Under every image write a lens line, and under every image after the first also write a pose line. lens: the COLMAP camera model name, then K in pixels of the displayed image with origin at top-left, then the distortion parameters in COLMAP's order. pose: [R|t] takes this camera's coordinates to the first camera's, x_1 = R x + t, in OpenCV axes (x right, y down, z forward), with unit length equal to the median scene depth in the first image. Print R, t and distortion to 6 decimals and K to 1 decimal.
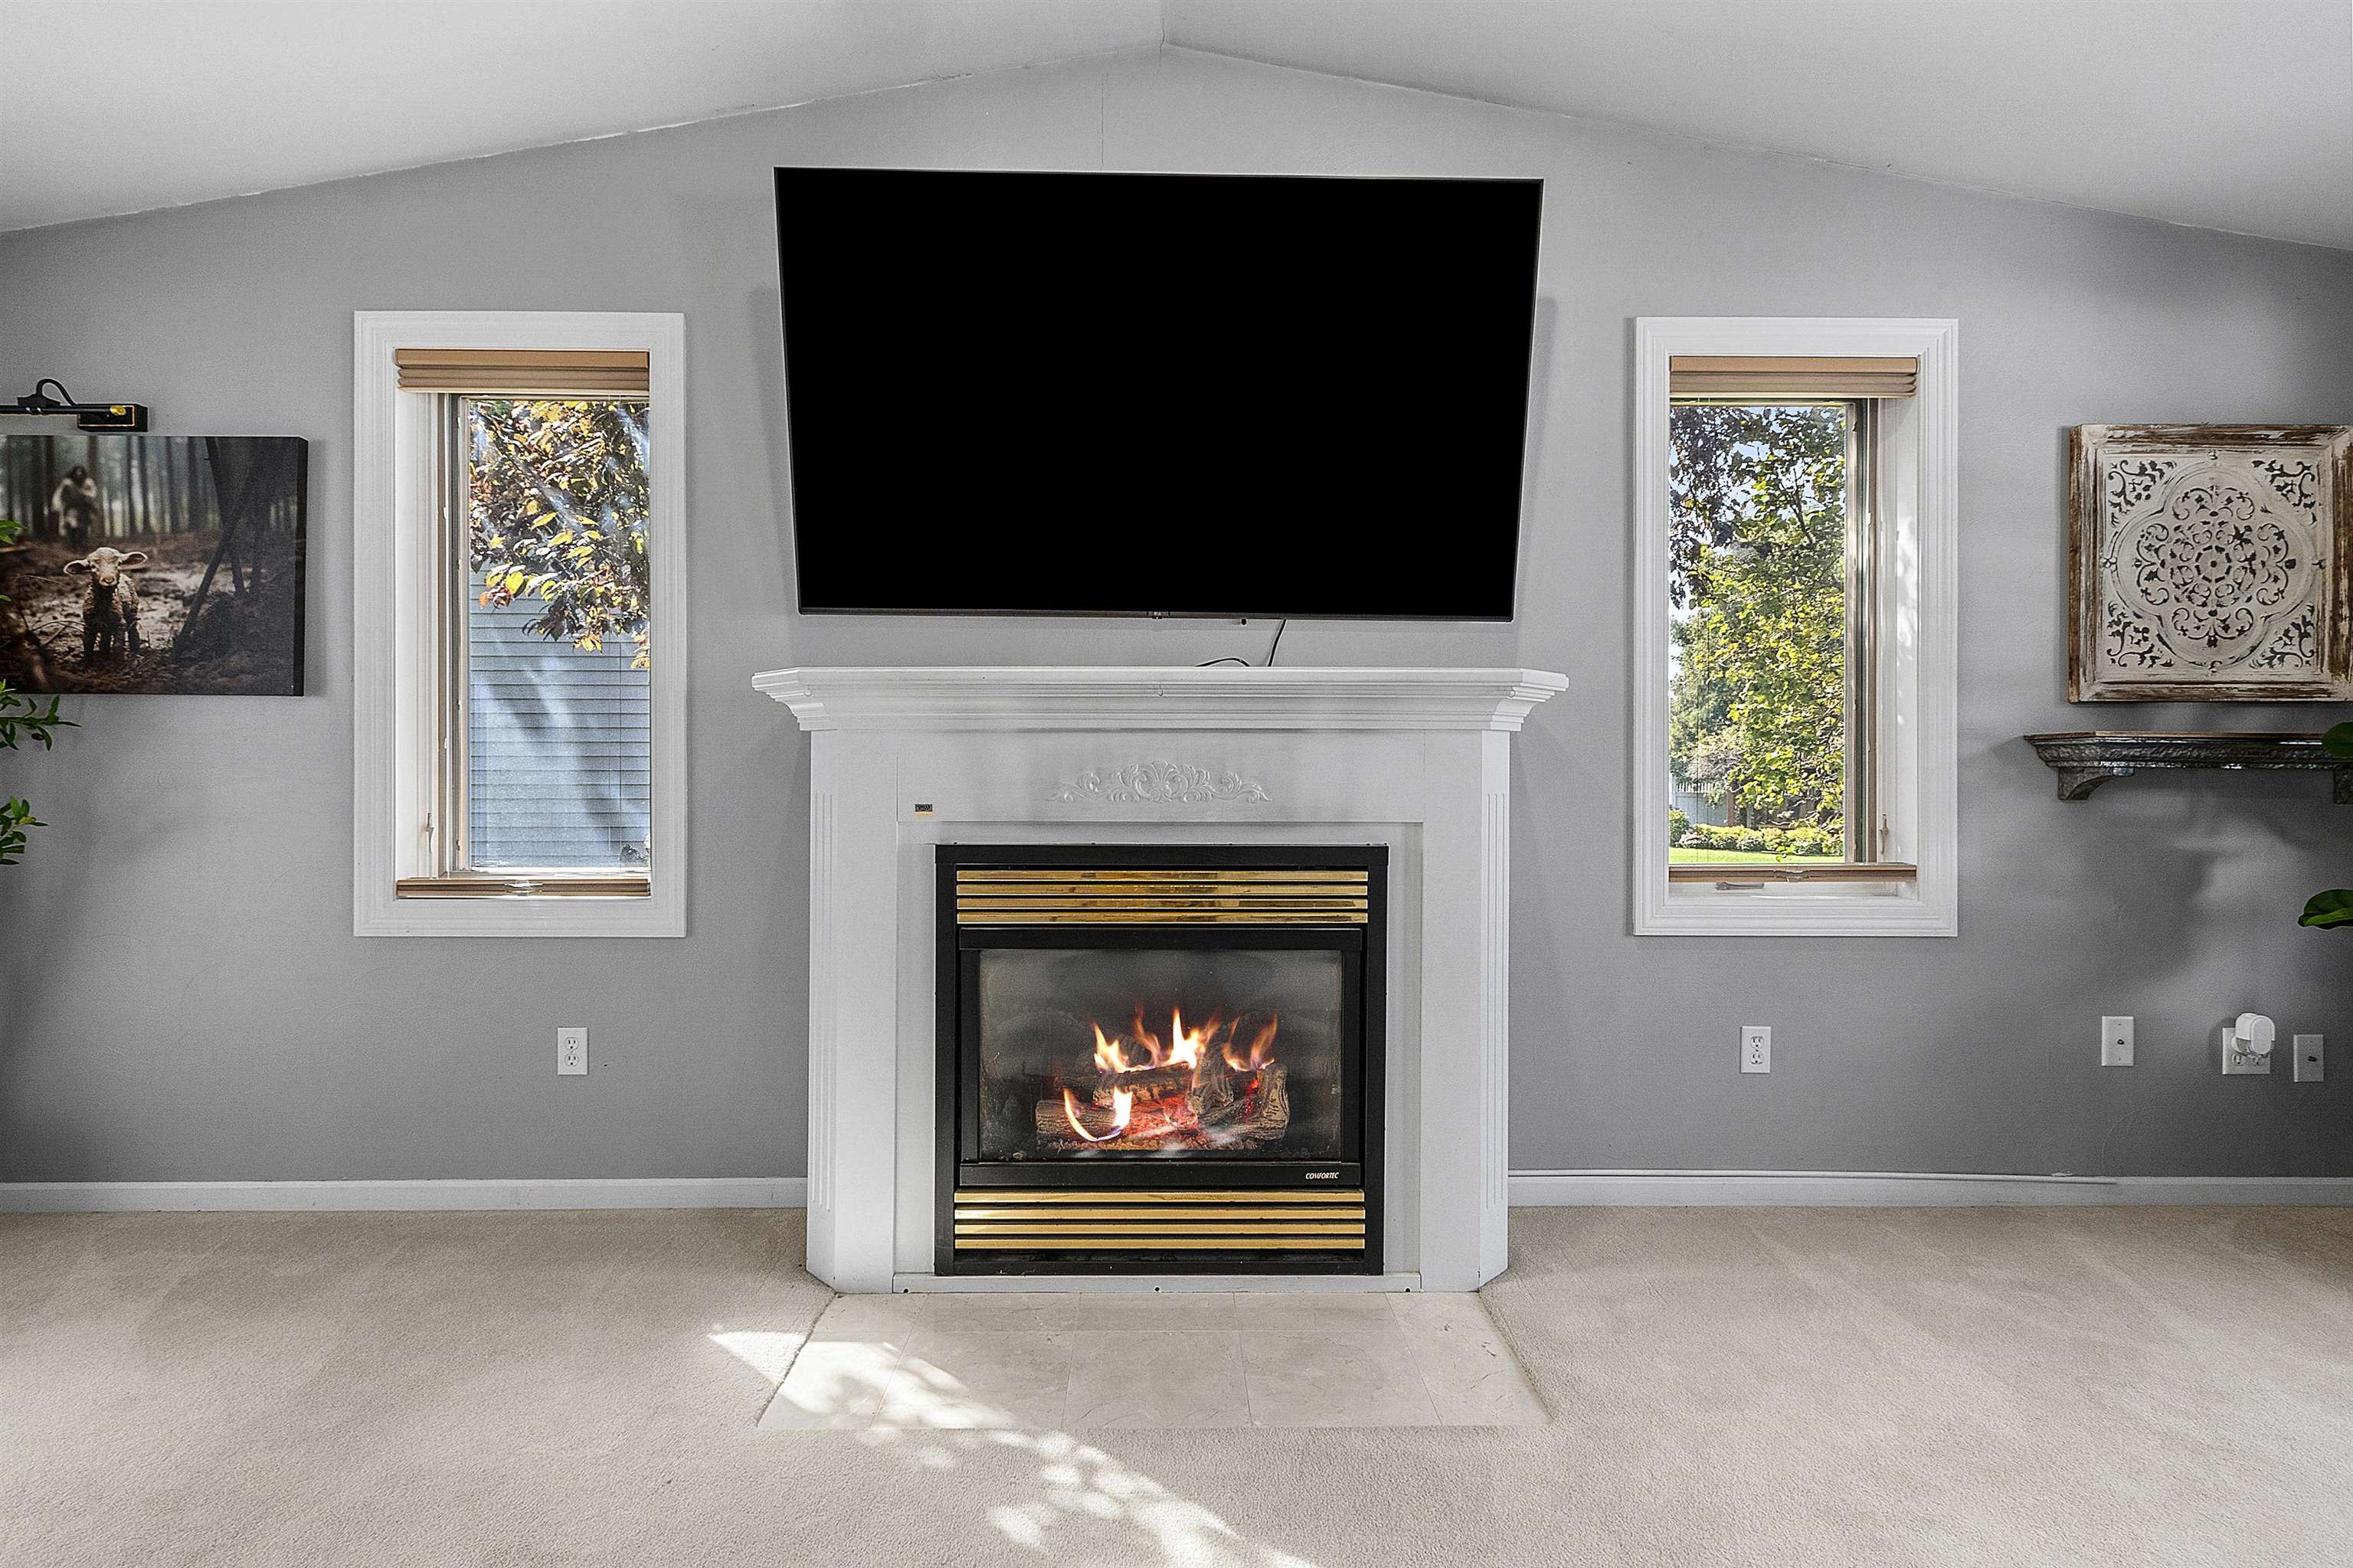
lens RADIAL K [[1068.7, 0, 1165.3], [0, 1068.7, 770.8], [0, 0, 1]] dist [0.002750, 0.000123]
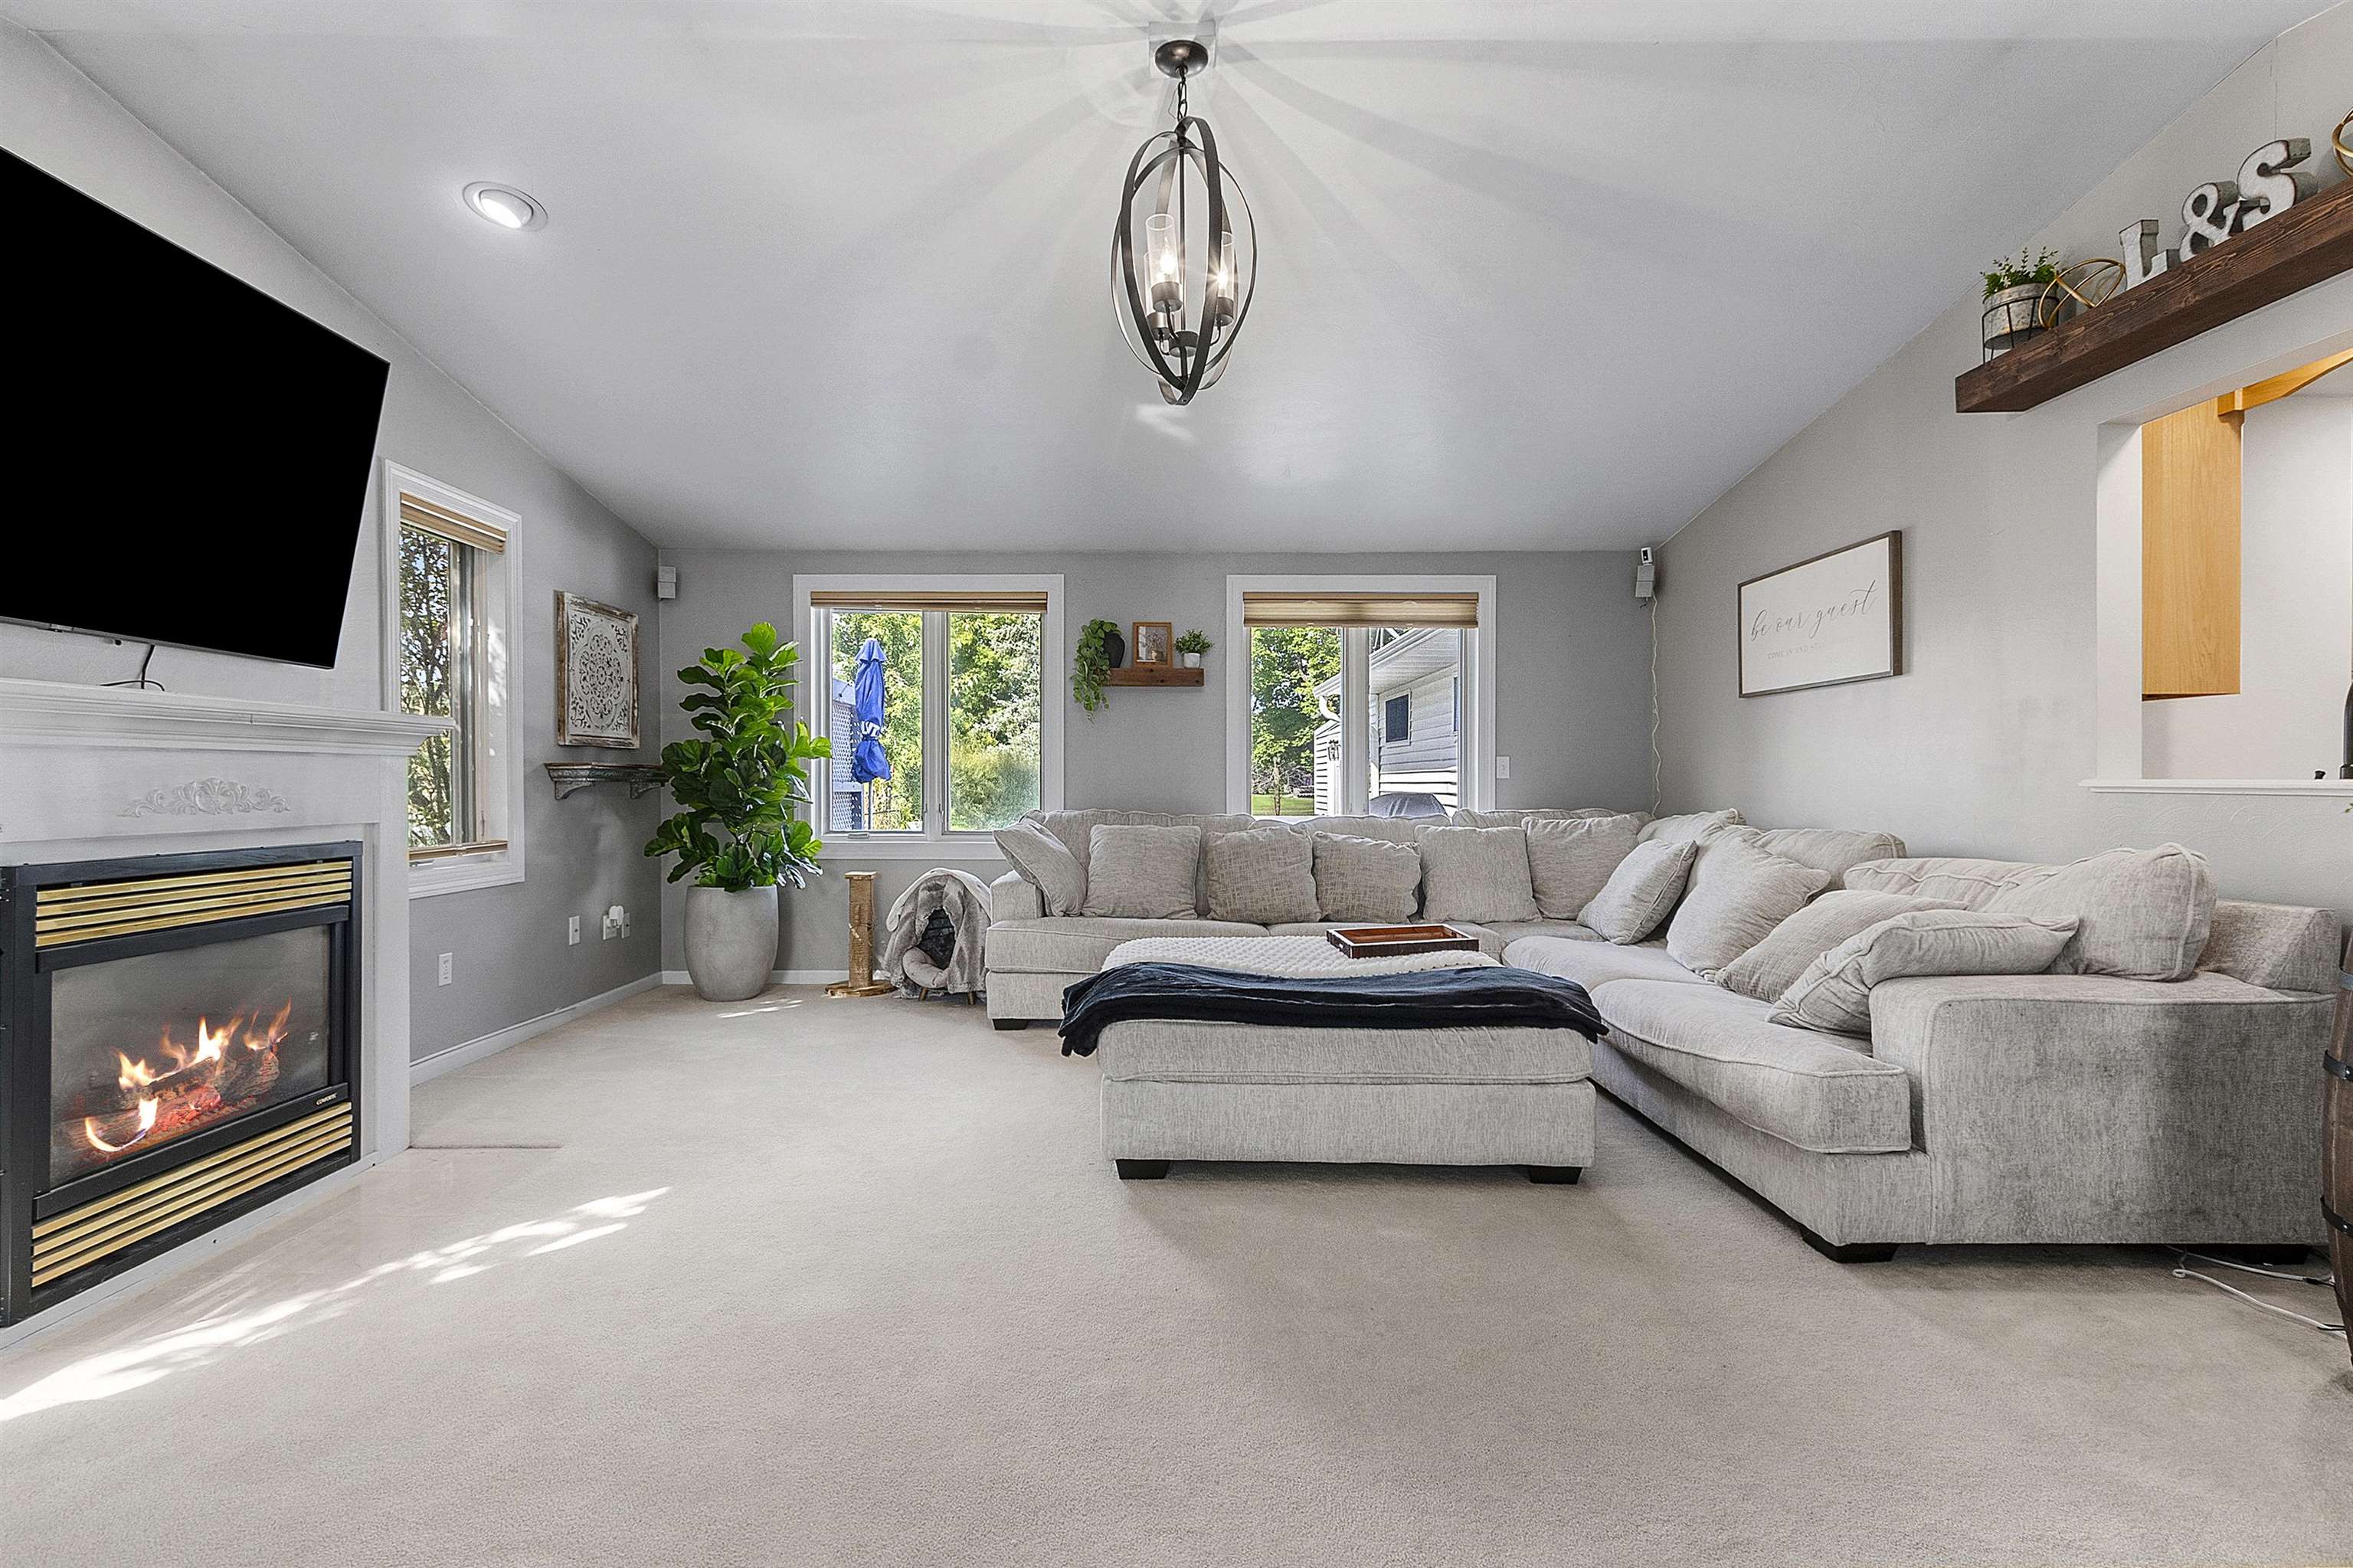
lens RADIAL K [[1068.7, 0, 1165.3], [0, 1068.7, 770.8], [0, 0, 1]] dist [0.002750, 0.000123]
pose [[0.001390, 0.007207, 0.999973, -0.947581], [0.006155, 0.999955, -0.007216, -0.001615], [-0.999980, 0.006165, 0.001346, -0.014187]]
